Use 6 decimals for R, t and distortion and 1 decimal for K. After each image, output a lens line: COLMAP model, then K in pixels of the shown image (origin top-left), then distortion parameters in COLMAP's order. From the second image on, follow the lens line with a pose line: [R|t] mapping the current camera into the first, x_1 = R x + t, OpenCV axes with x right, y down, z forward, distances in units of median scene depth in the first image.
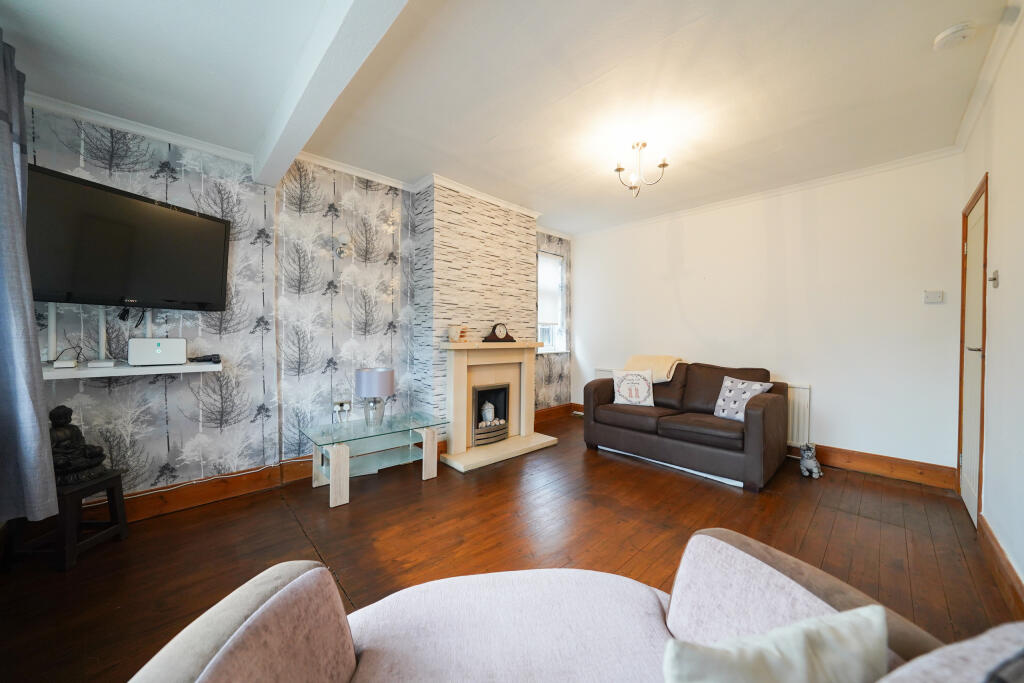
lens RADIAL K [[357.9, 0, 509.5], [0, 357.9, 339.0], [0, 0, 1]] dist [-0.027216, 0.006498]
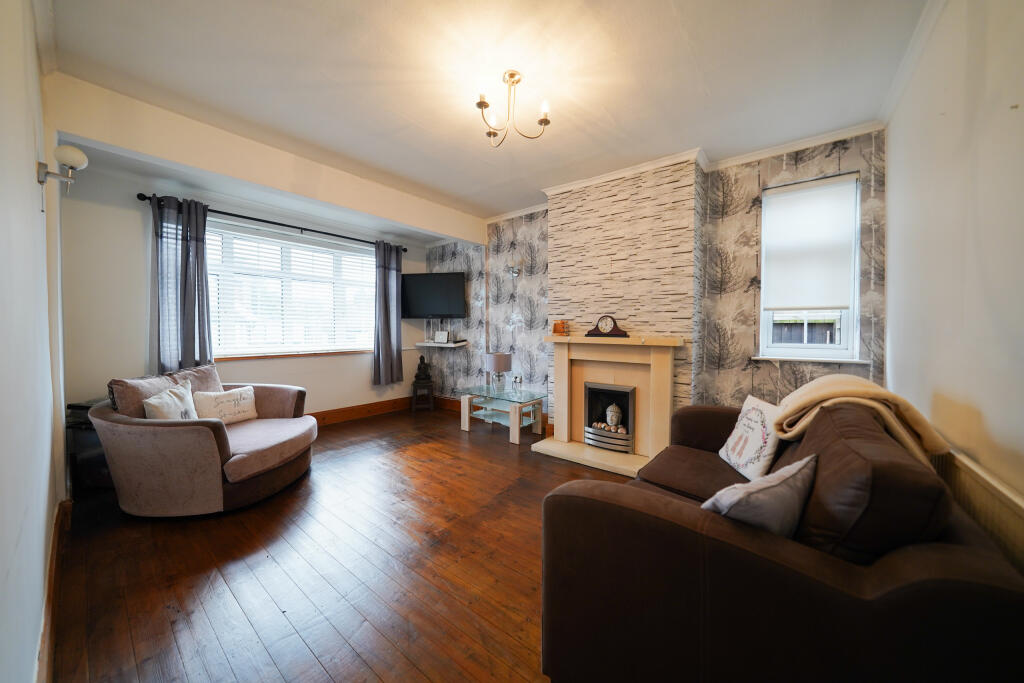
lens RADIAL K [[357.9, 0, 509.5], [0, 357.9, 339.0], [0, 0, 1]] dist [-0.027216, 0.006498]
pose [[0.139985, 0.015171, -0.990037, 0.886185], [-0.017433, 0.999765, 0.012855, 0.007669], [0.990000, 0.015460, 0.140217, 0.703400]]
